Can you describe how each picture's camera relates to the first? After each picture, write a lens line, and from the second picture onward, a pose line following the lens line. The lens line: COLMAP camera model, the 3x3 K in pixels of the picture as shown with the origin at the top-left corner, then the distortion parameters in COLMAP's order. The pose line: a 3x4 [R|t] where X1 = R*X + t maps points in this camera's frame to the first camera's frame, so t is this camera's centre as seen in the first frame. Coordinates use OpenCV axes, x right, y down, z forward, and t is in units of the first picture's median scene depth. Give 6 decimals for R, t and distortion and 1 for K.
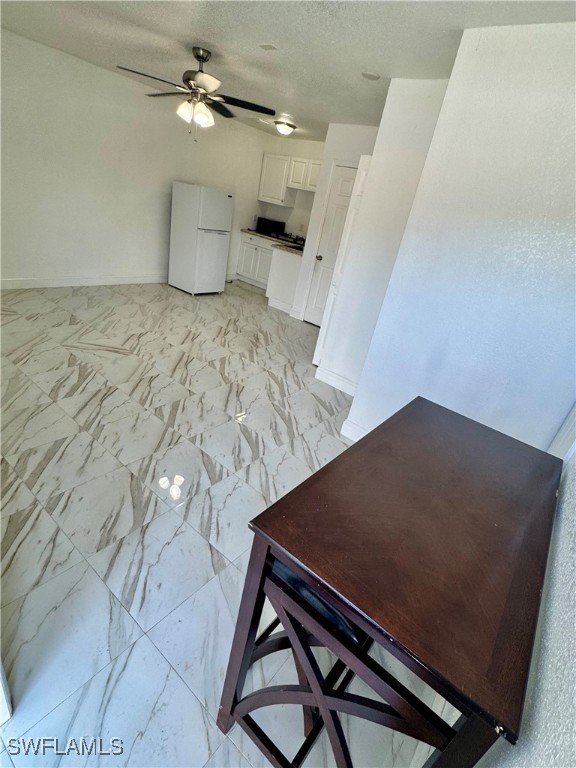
lens RADIAL K [[381.3, 0, 288.0], [0, 381.3, 384.0], [0, 0, 1]] dist [-0.000580, 0.000003]
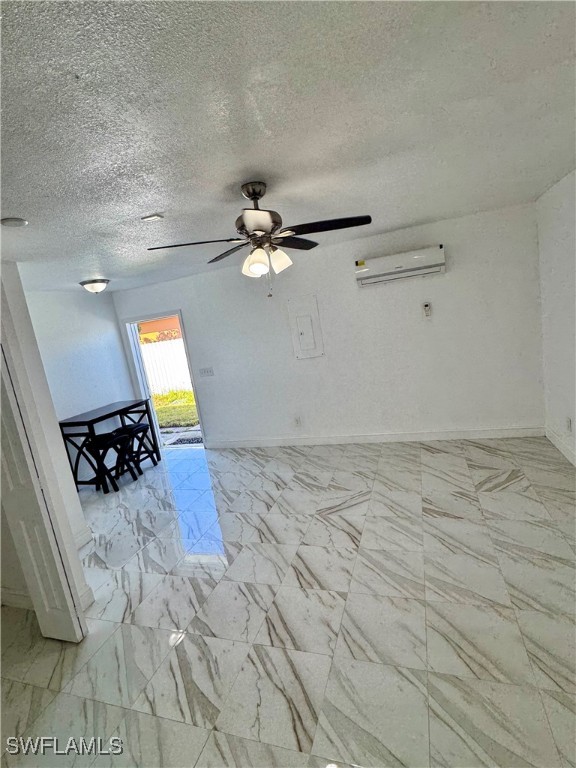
lens RADIAL K [[381.3, 0, 288.0], [0, 381.3, 384.0], [0, 0, 1]] dist [-0.000580, 0.000003]
pose [[-0.941549, 0.014284, -0.336573, -0.034821], [-0.167145, 0.847640, 0.503556, -0.836890], [0.292486, 0.530379, -0.795707, 1.611726]]
